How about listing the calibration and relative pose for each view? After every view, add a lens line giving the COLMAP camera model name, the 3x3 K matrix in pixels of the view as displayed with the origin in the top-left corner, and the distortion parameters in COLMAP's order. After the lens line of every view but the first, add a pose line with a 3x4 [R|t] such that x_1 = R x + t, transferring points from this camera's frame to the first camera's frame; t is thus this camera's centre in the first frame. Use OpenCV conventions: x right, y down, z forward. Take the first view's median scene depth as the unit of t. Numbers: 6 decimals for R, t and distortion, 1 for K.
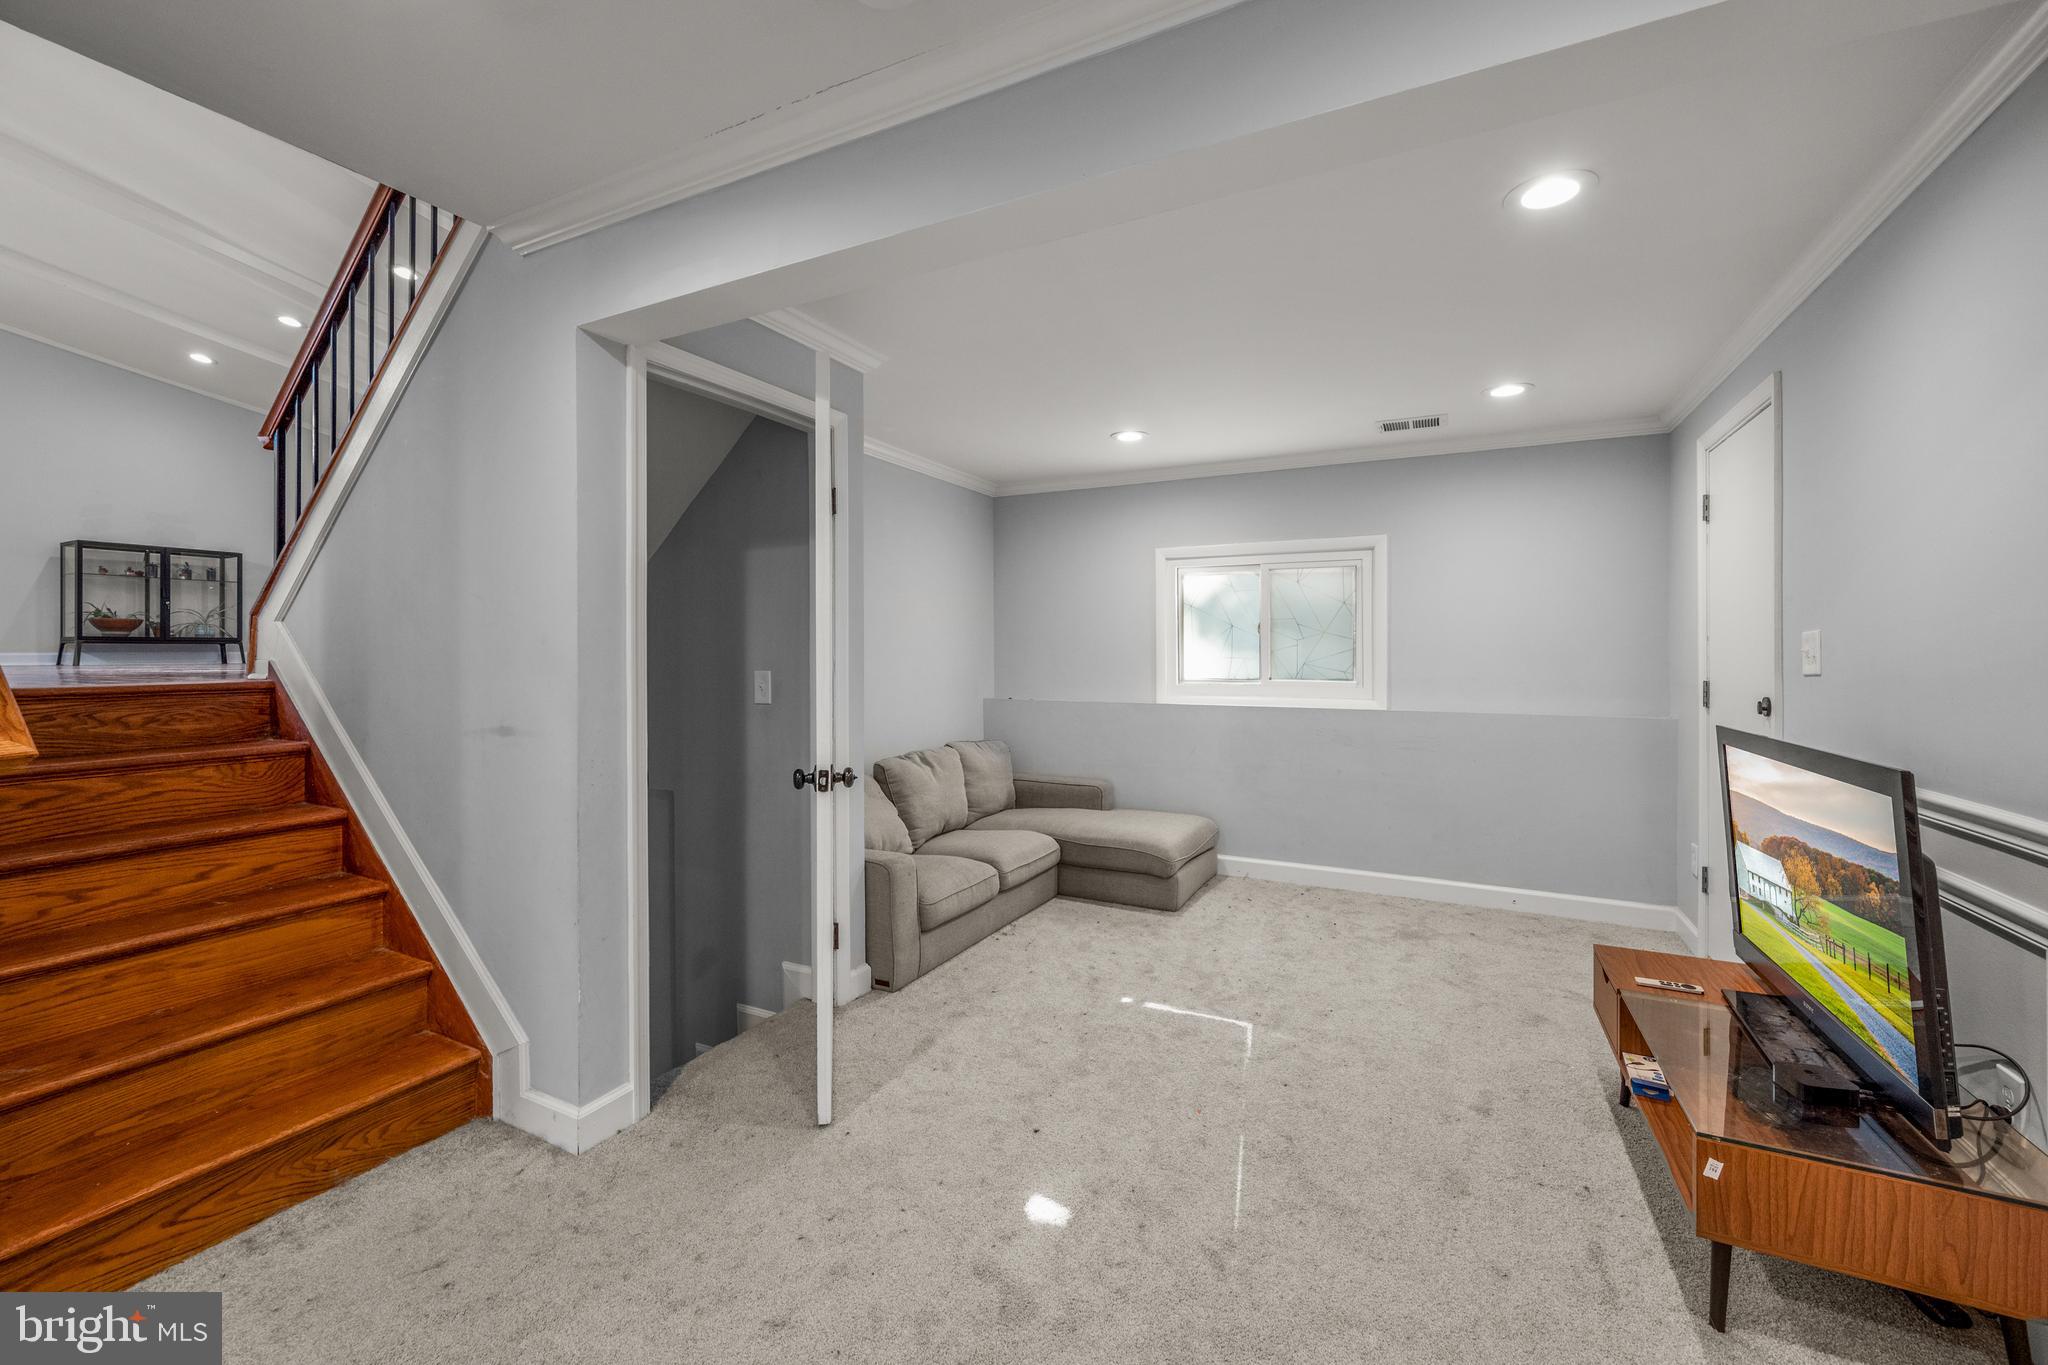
lens RADIAL K [[816.4, 0, 1035.3], [0, 816.4, 647.6], [0, 0, 1]] dist [-0.002517, -0.000006]
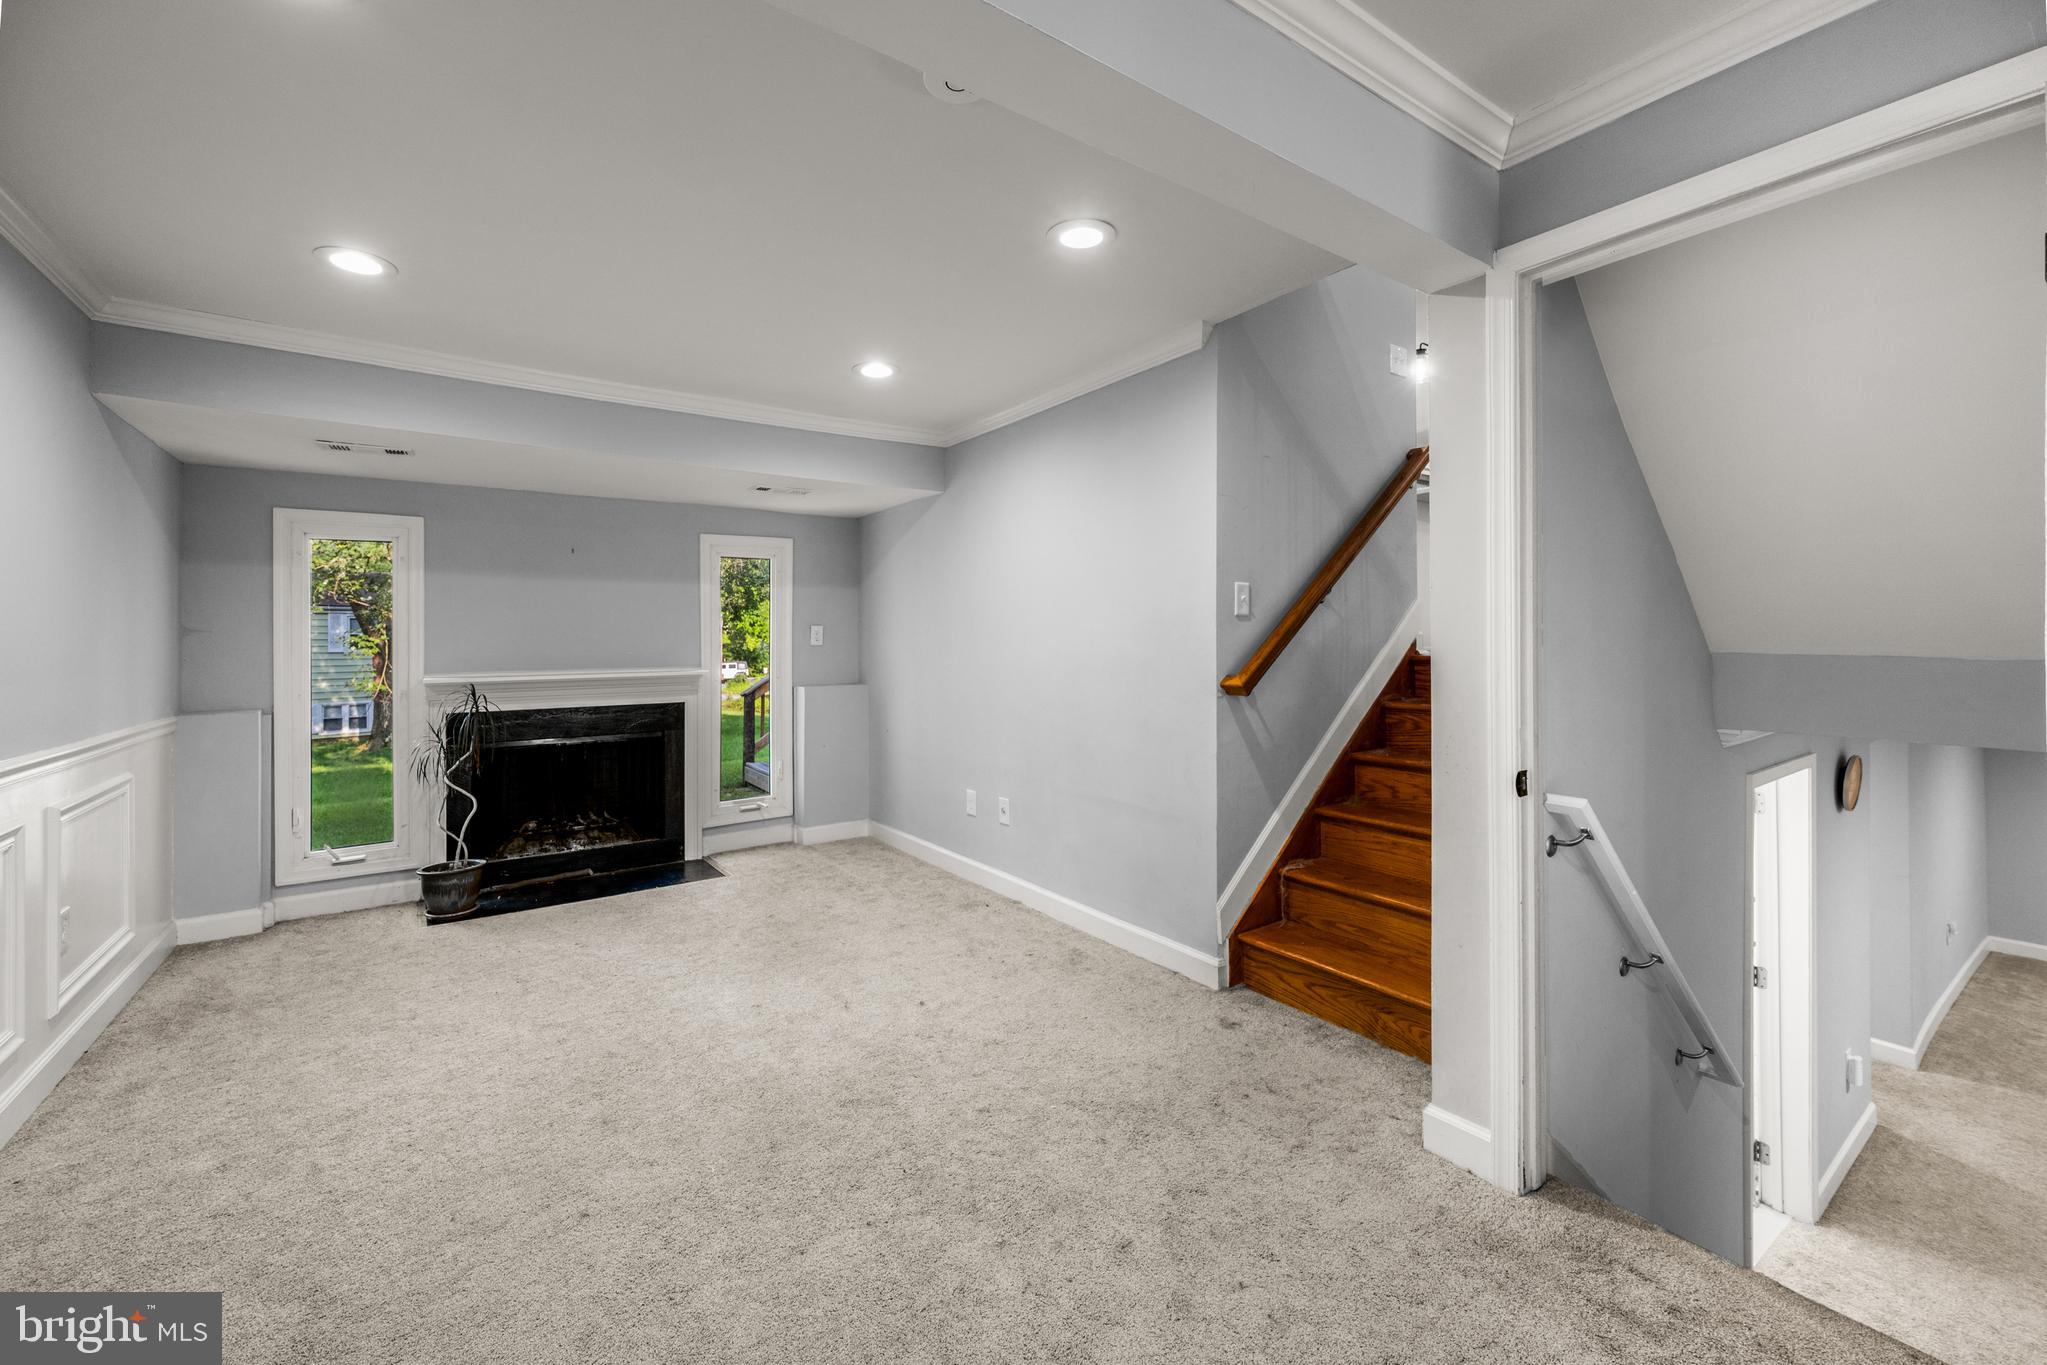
lens RADIAL K [[816.0, 0, 996.6], [0, 816.0, 634.4], [0, 0, 1]] dist [-0.002517, -0.000006]
pose [[-0.483783, -0.004509, -0.875176, 0.450504], [0.008646, 0.999913, -0.009931, 0.017391], [0.875145, -0.012372, -0.483702, 0.875923]]
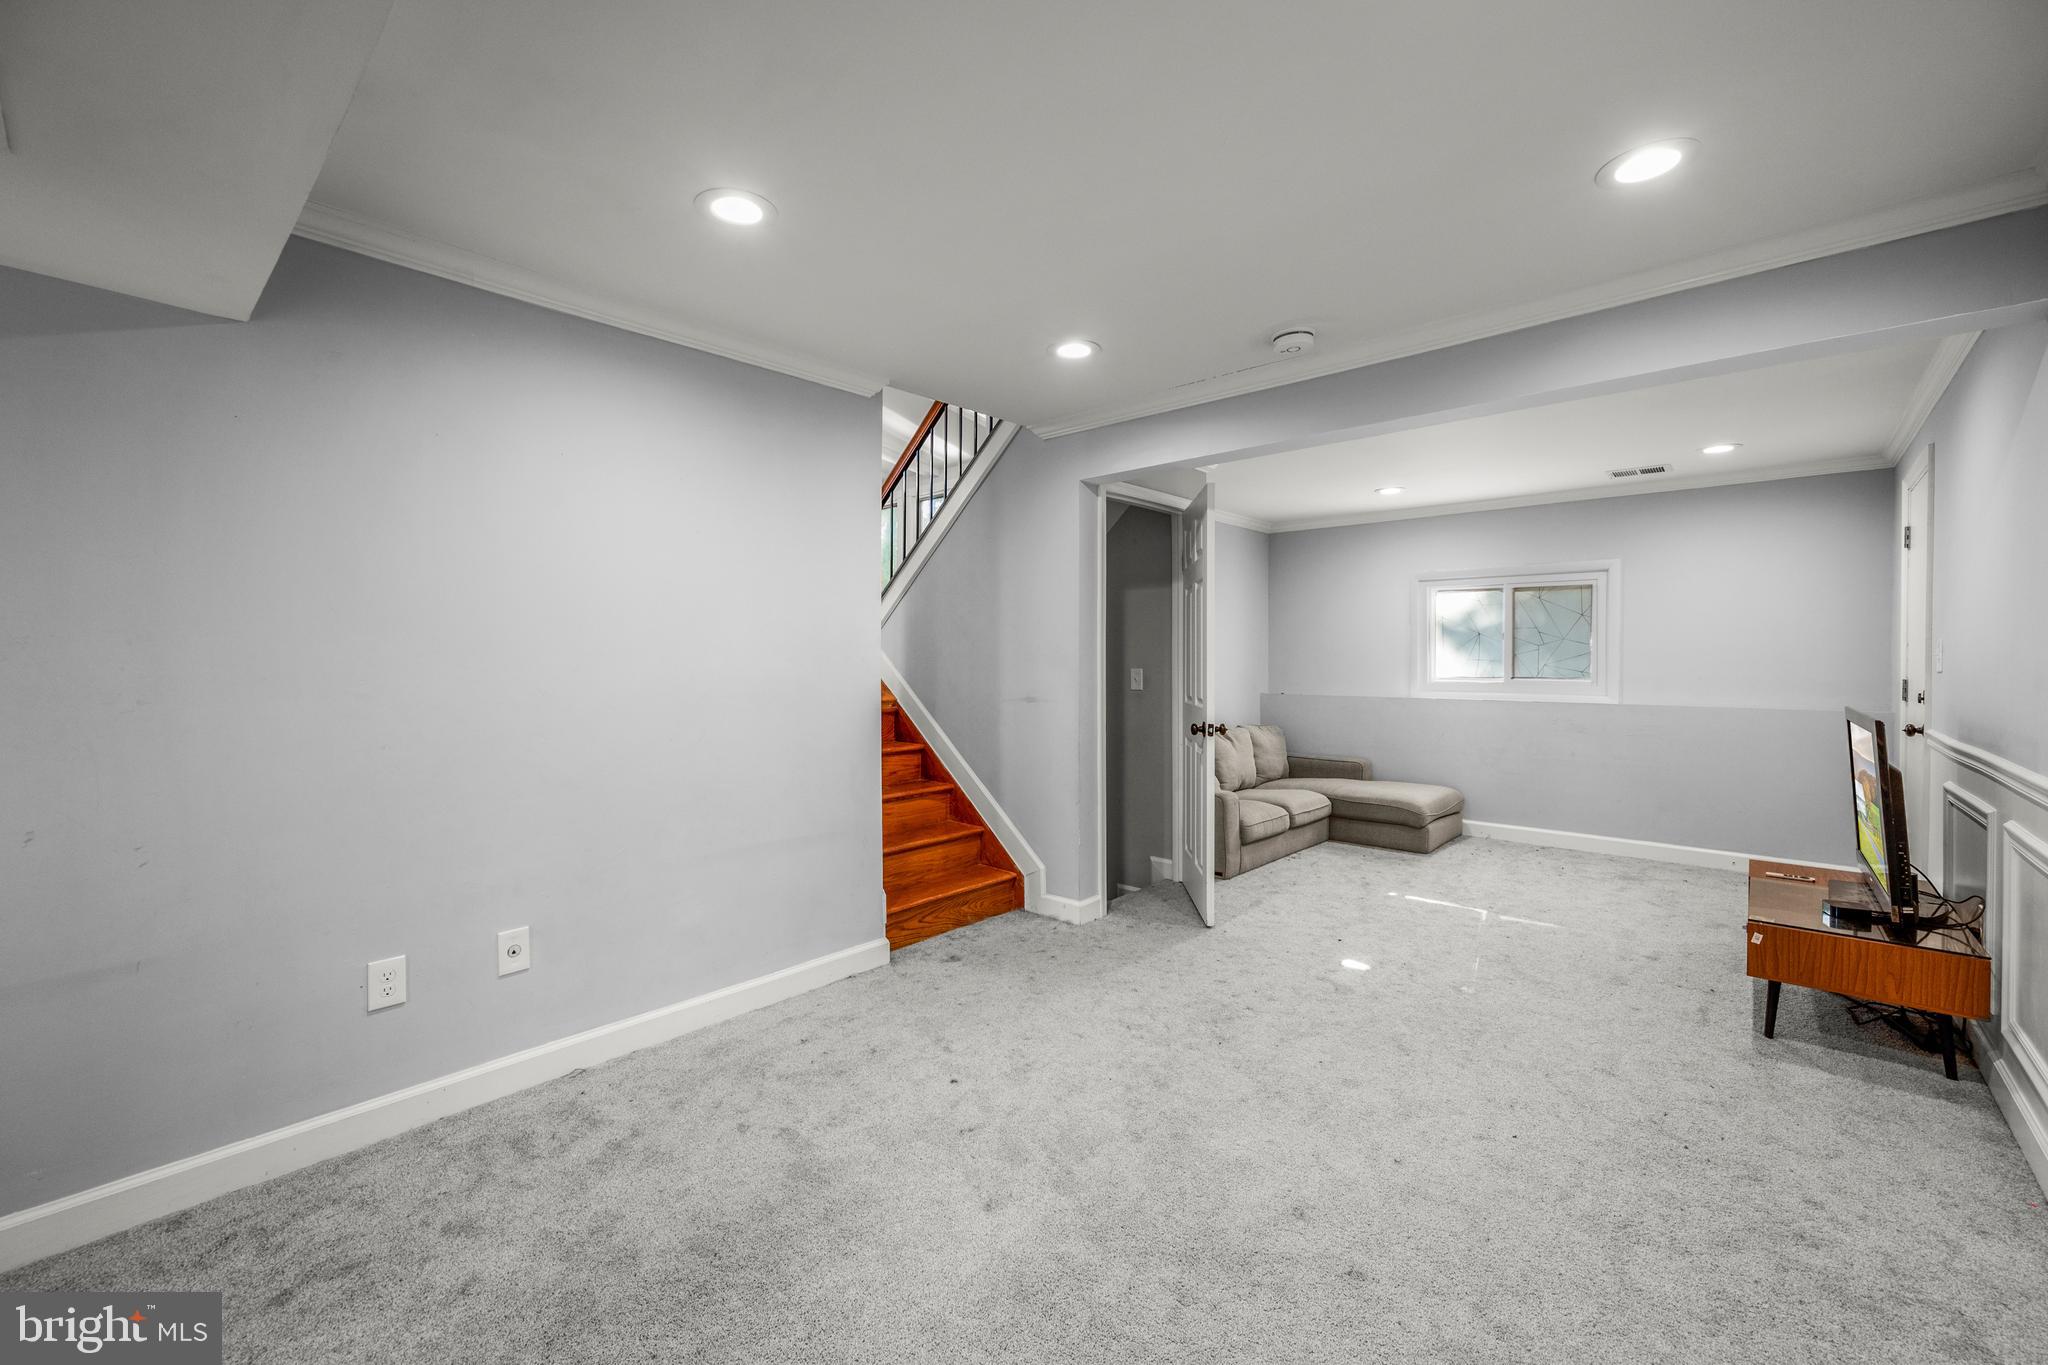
lens RADIAL K [[816.4, 0, 1030.1], [0, 816.4, 670.0], [0, 0, 1]] dist [-0.002517, -0.000006]
pose [[0.962644, 0.003683, -0.270745, -0.142199], [0.001733, 0.999803, 0.019761, 0.000486], [0.270765, -0.019492, 0.962448, -0.693295]]
